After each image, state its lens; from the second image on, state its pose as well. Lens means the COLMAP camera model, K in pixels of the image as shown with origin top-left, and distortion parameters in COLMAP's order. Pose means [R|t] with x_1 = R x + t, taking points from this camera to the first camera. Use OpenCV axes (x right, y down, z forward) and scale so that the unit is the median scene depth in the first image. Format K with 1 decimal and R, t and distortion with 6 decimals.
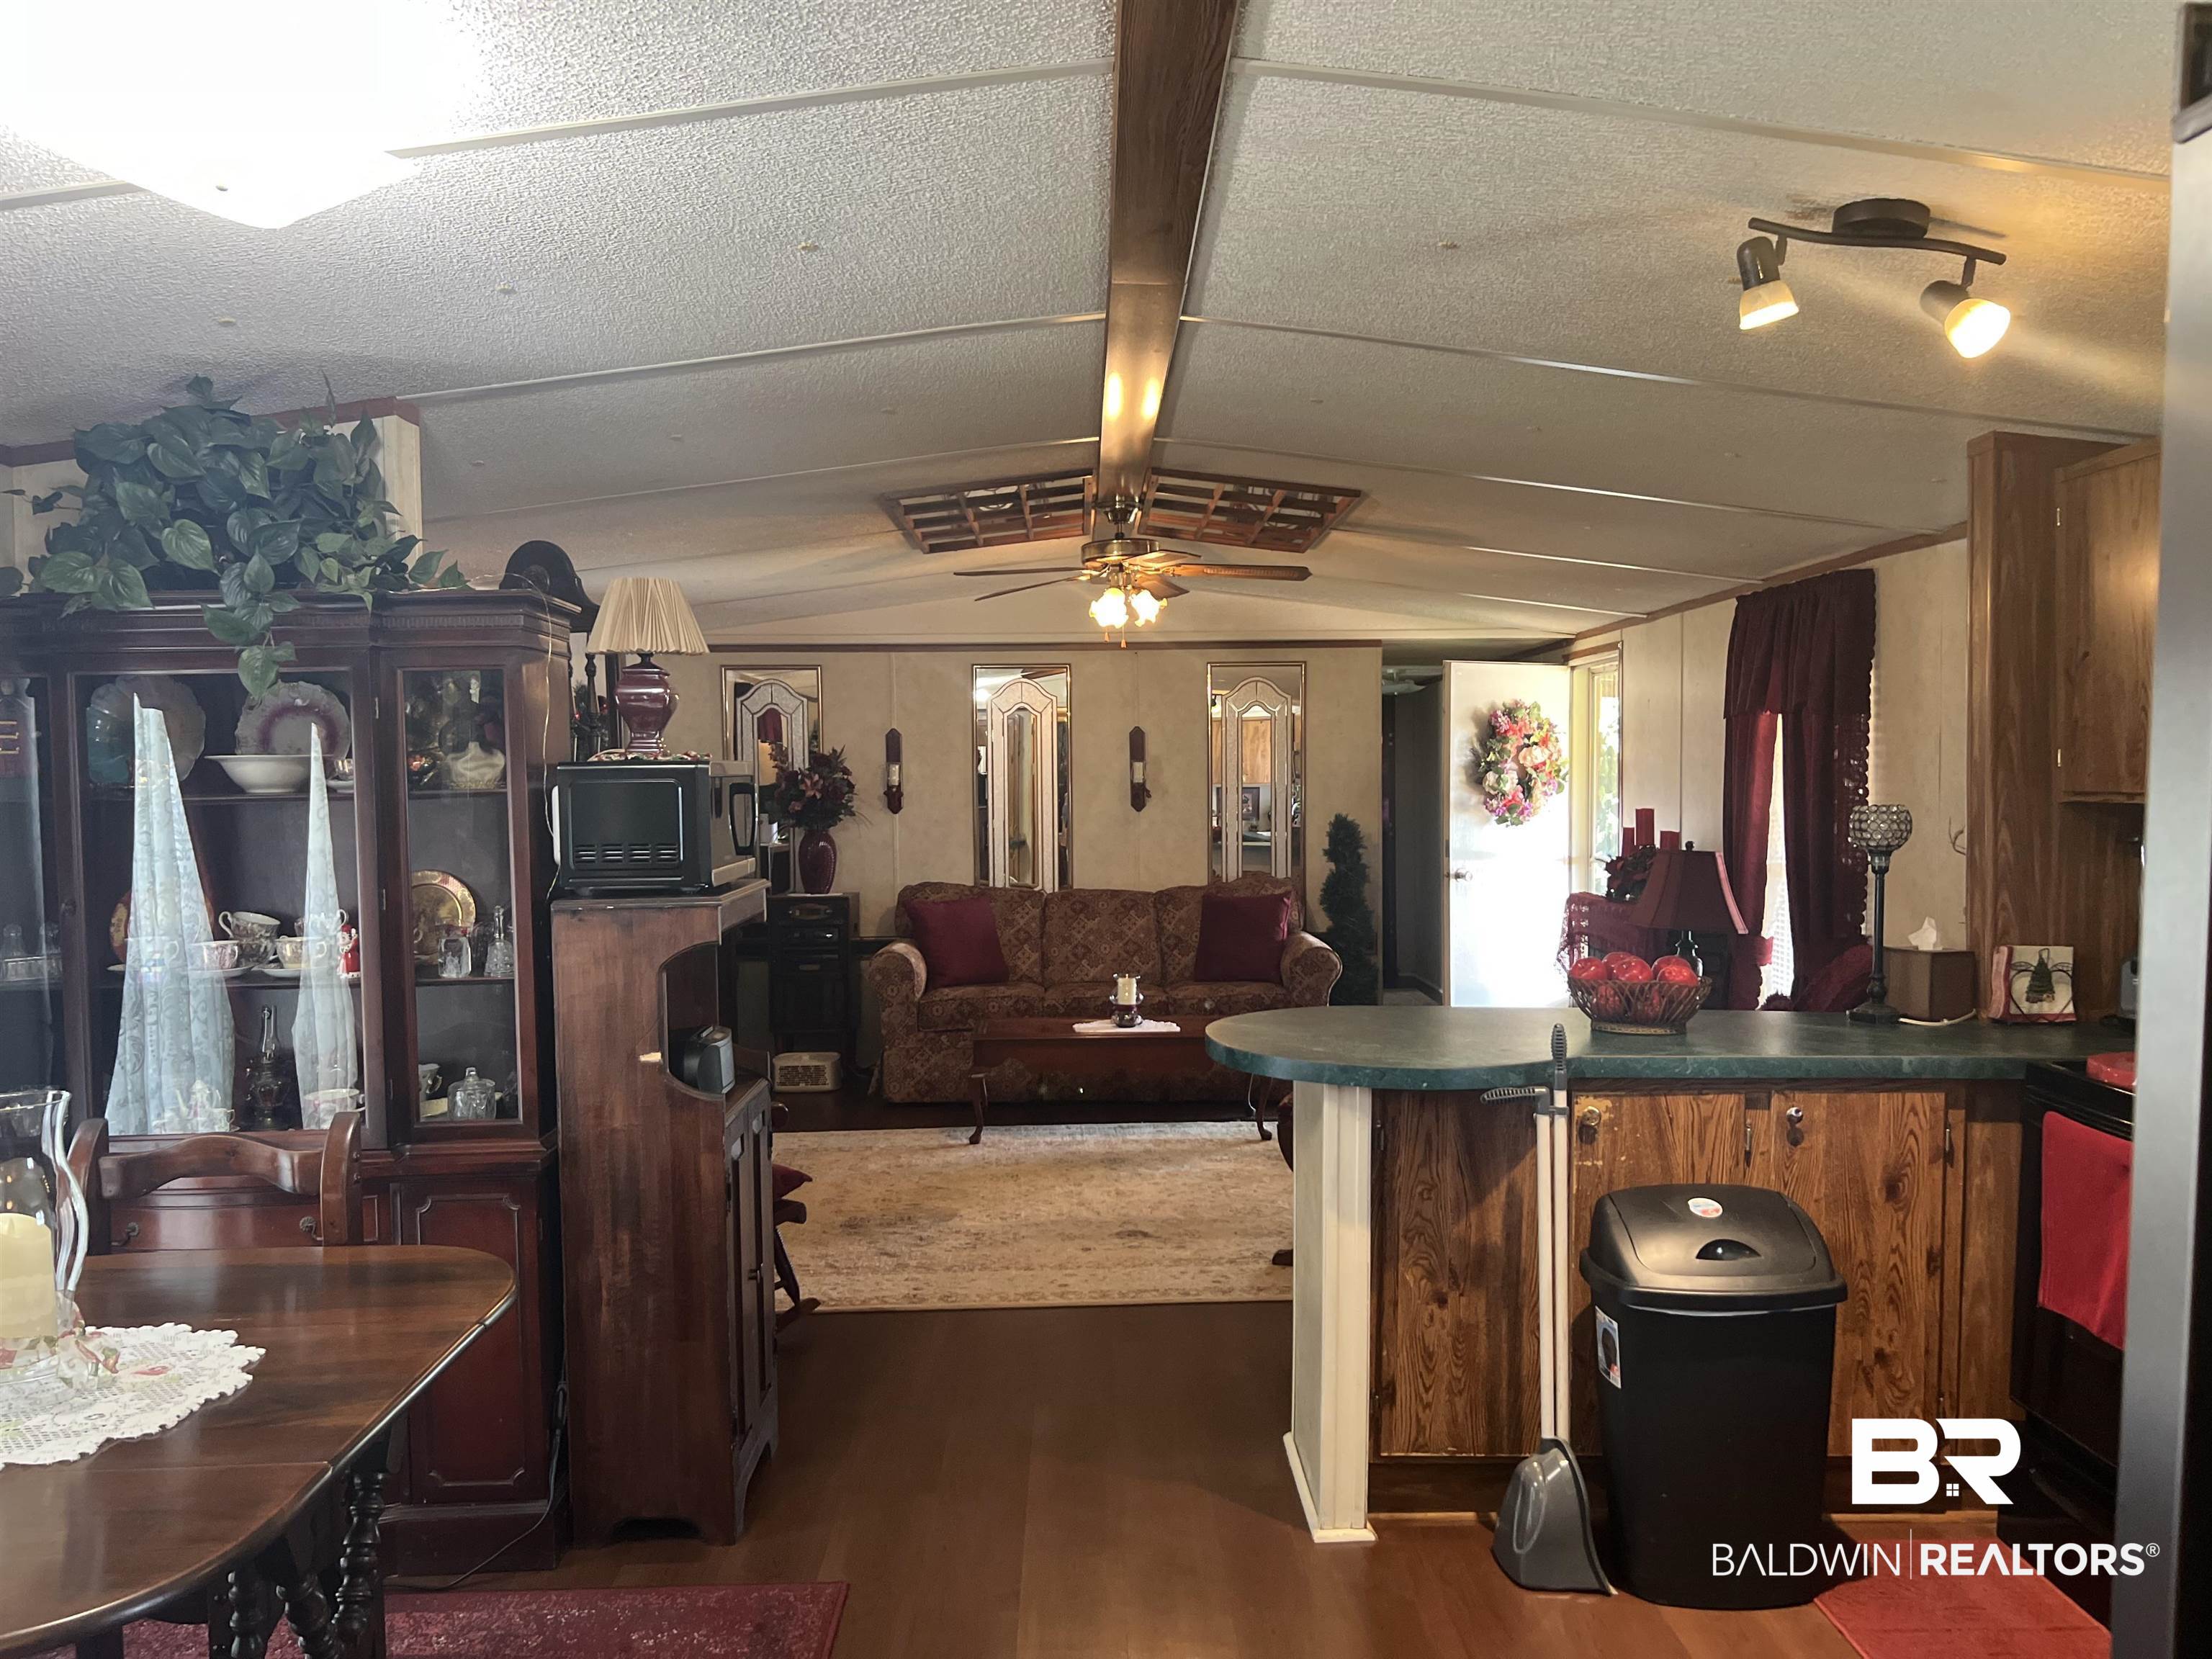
lens RADIAL K [[1668.3, 0, 1101.0], [0, 1668.3, 832.0], [0, 0, 1]] dist [0.047175, -0.061411]
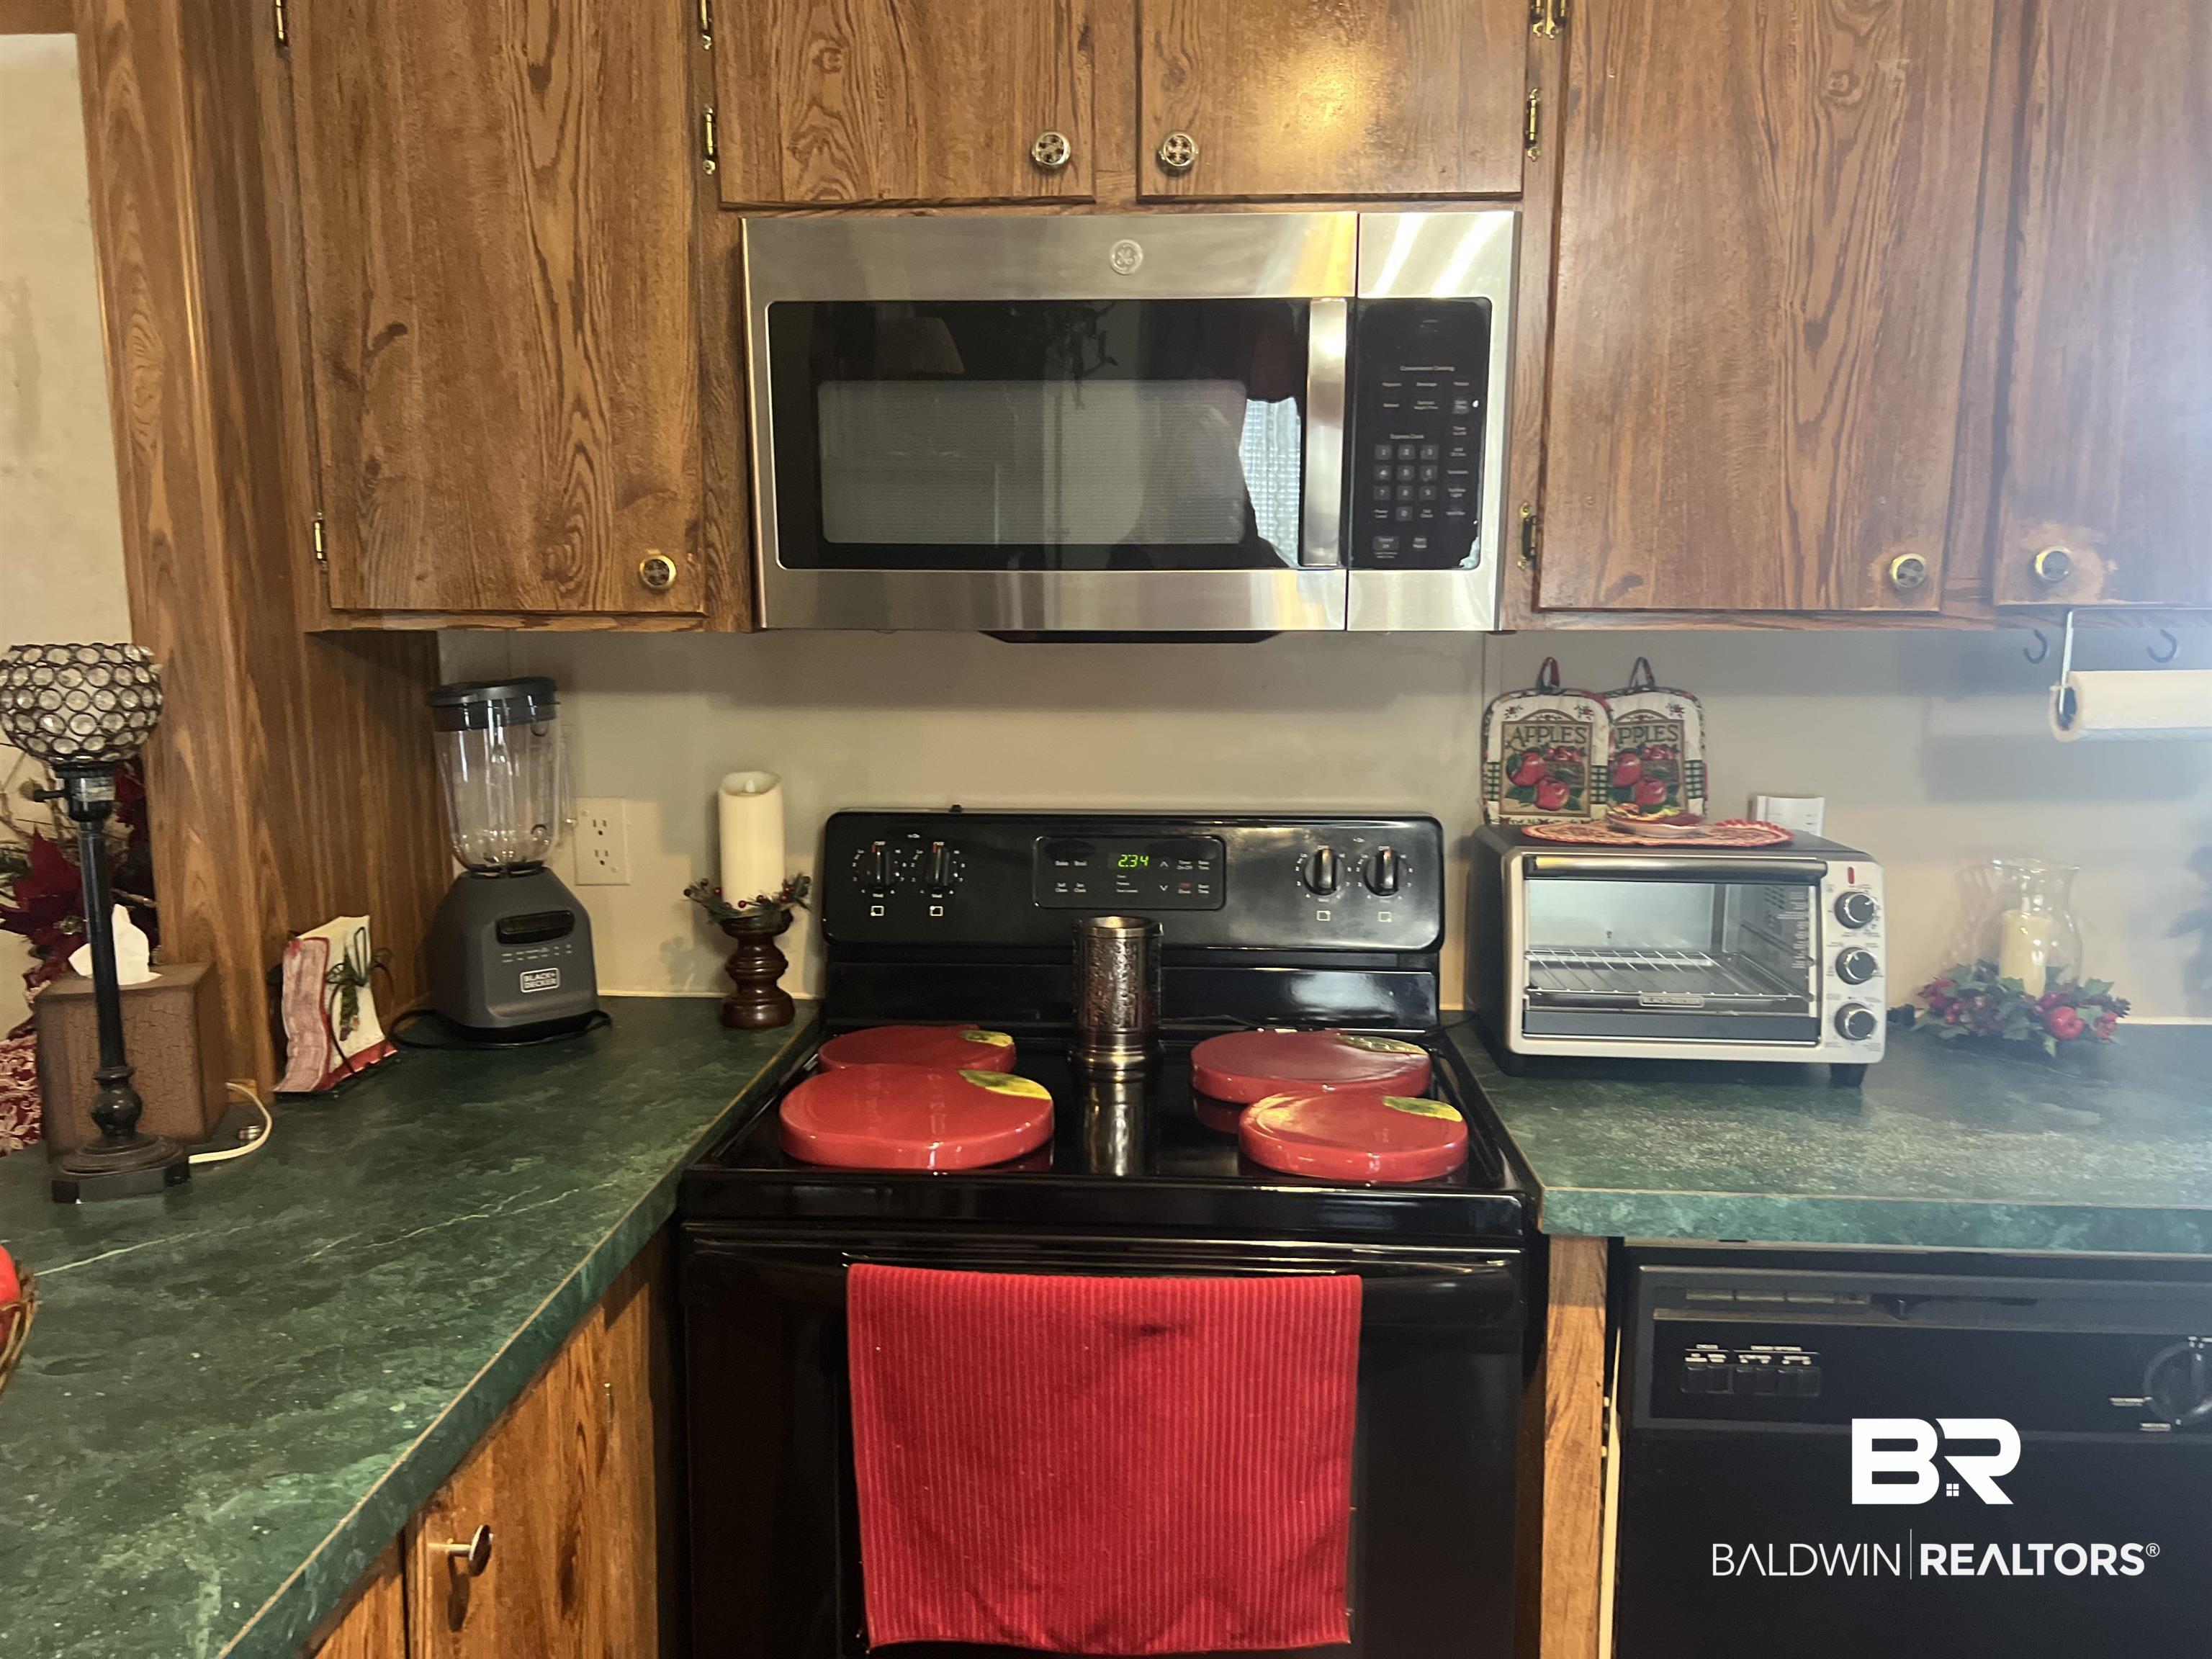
lens RADIAL K [[1668.3, 0, 1105.7], [0, 1668.3, 833.0], [0, 0, 1]] dist [0.047175, -0.061411]
pose [[0.072250, -0.137749, 0.987828, 0.088957], [0.038305, 0.990069, 0.135260, -0.016569], [-0.996651, 0.028066, 0.076809, 0.730520]]
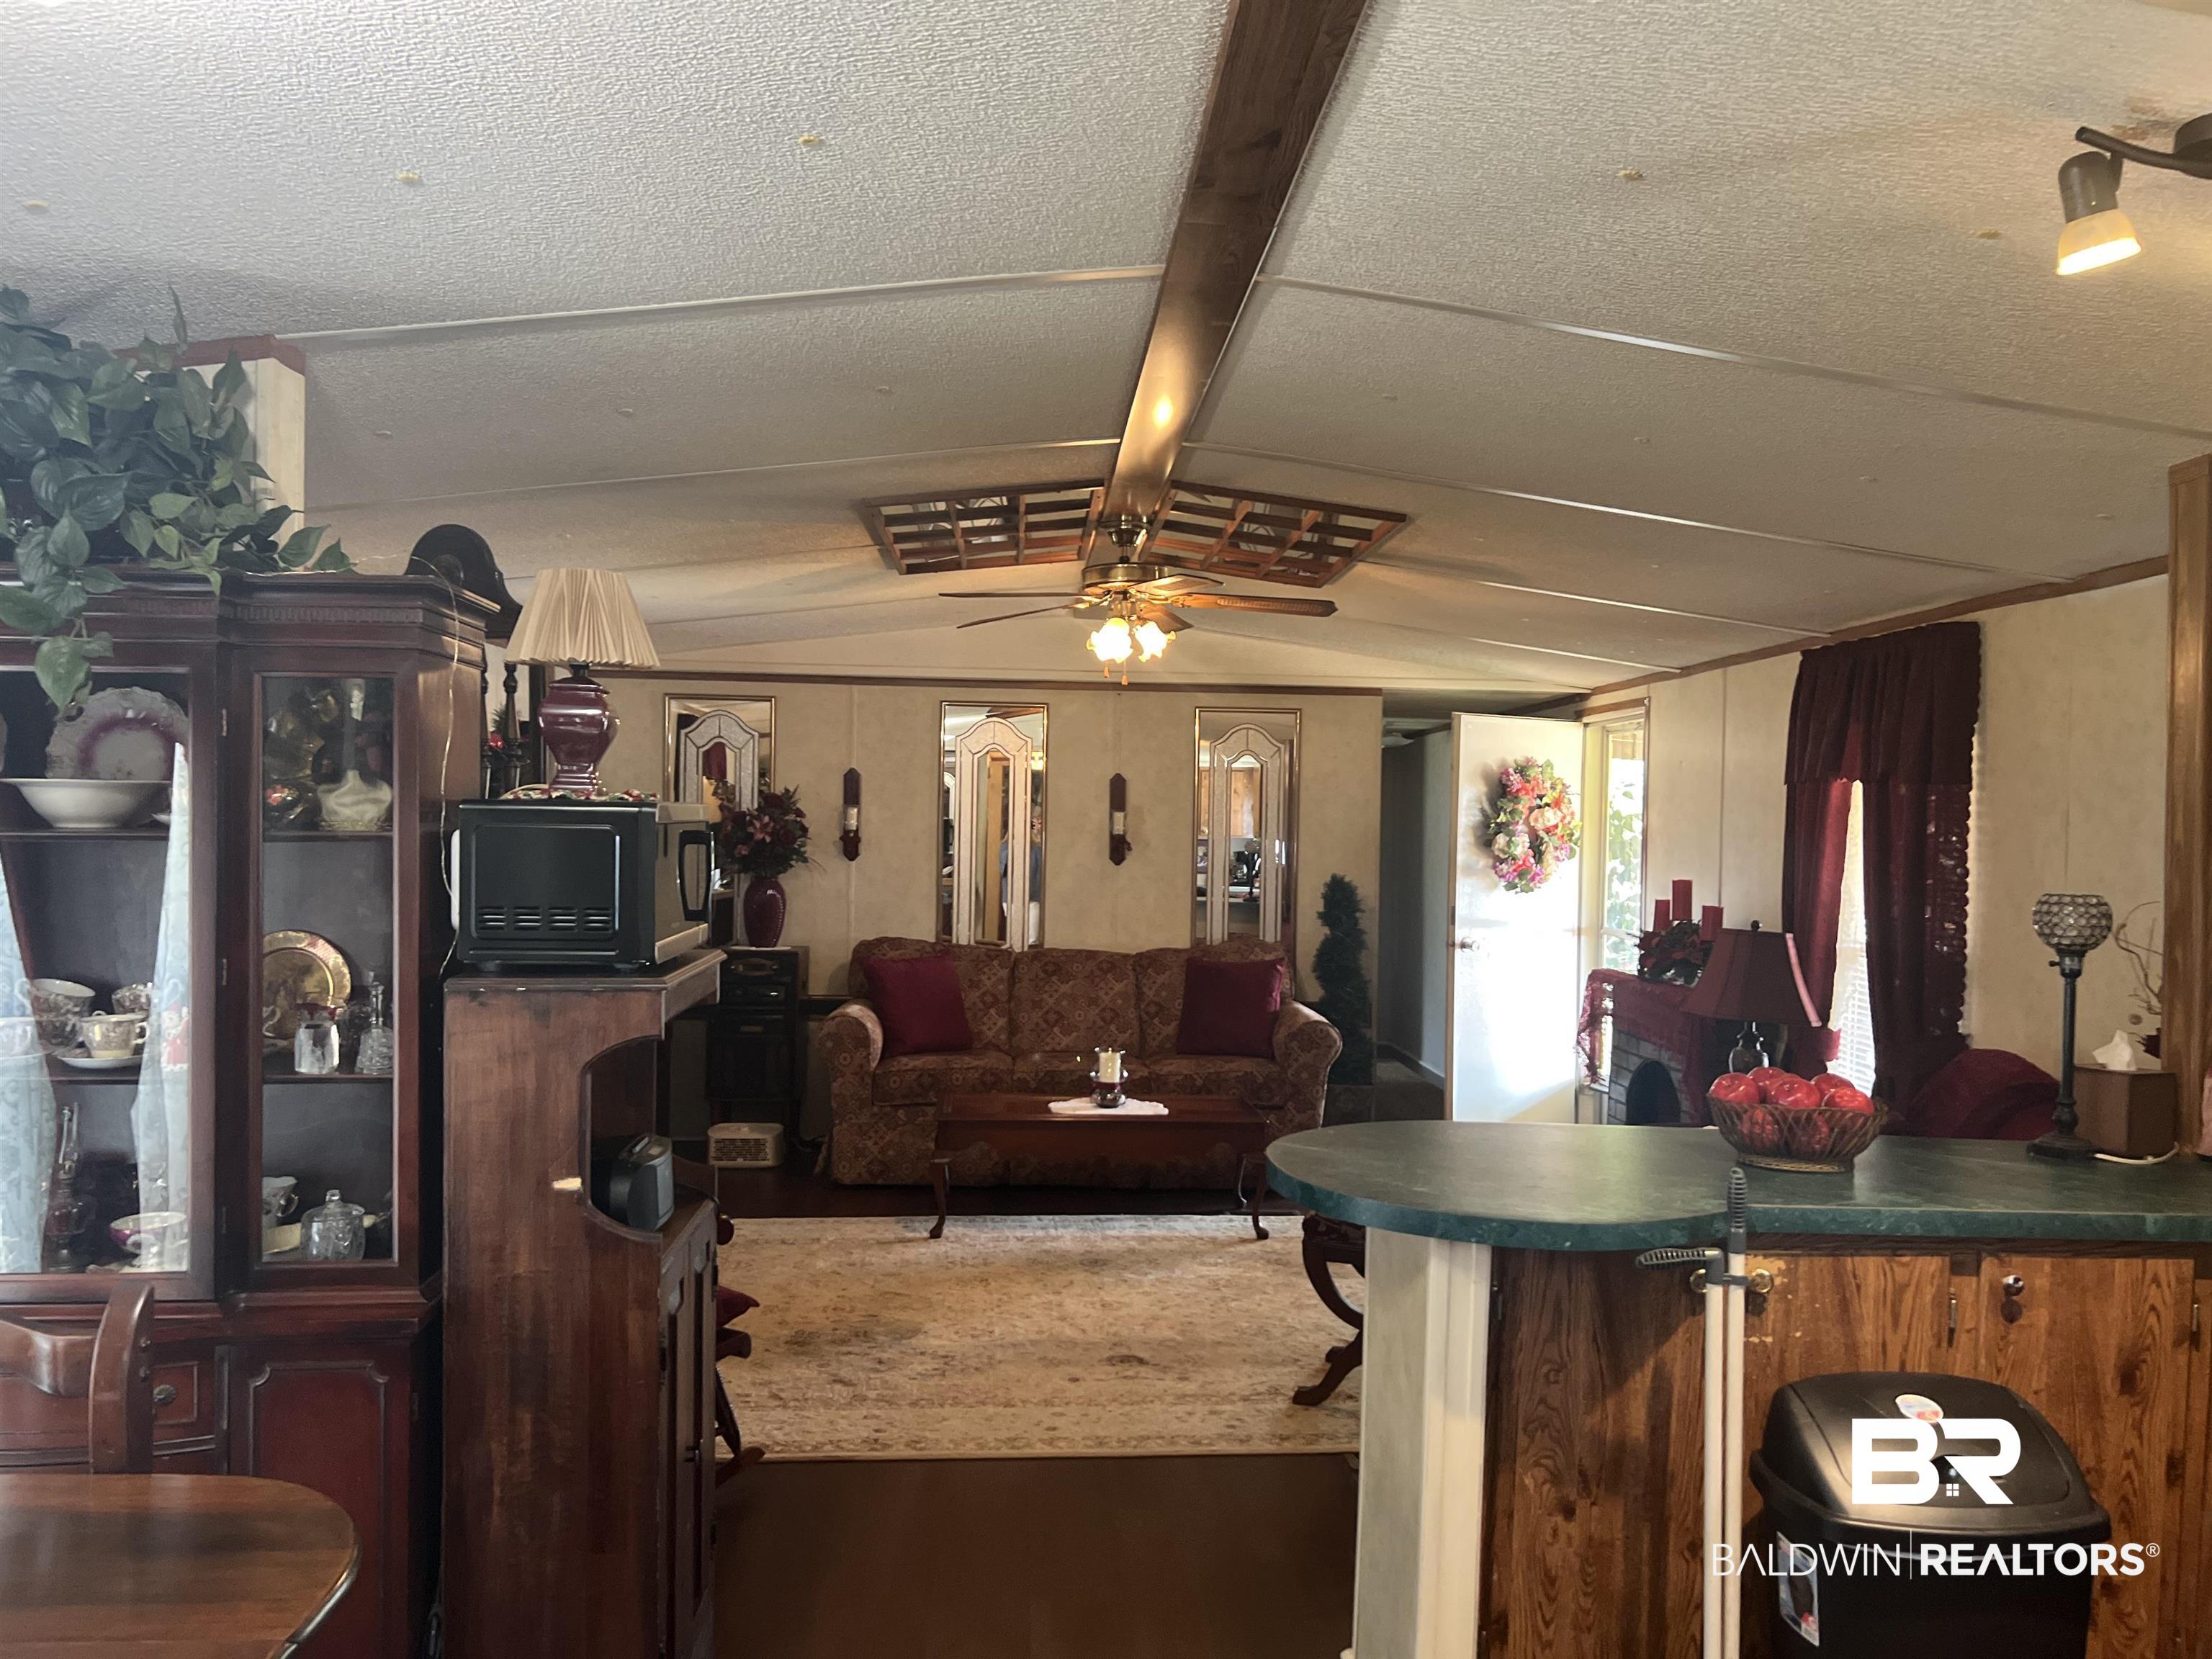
lens RADIAL K [[1668.3, 0, 1105.4], [0, 1668.3, 836.6], [0, 0, 1]] dist [0.047175, -0.061411]
pose [[0.998816, 0.027720, 0.039979, -0.048730], [-0.026711, 0.999316, -0.025557, -0.010908], [-0.040660, 0.024459, 0.998874, 0.183601]]
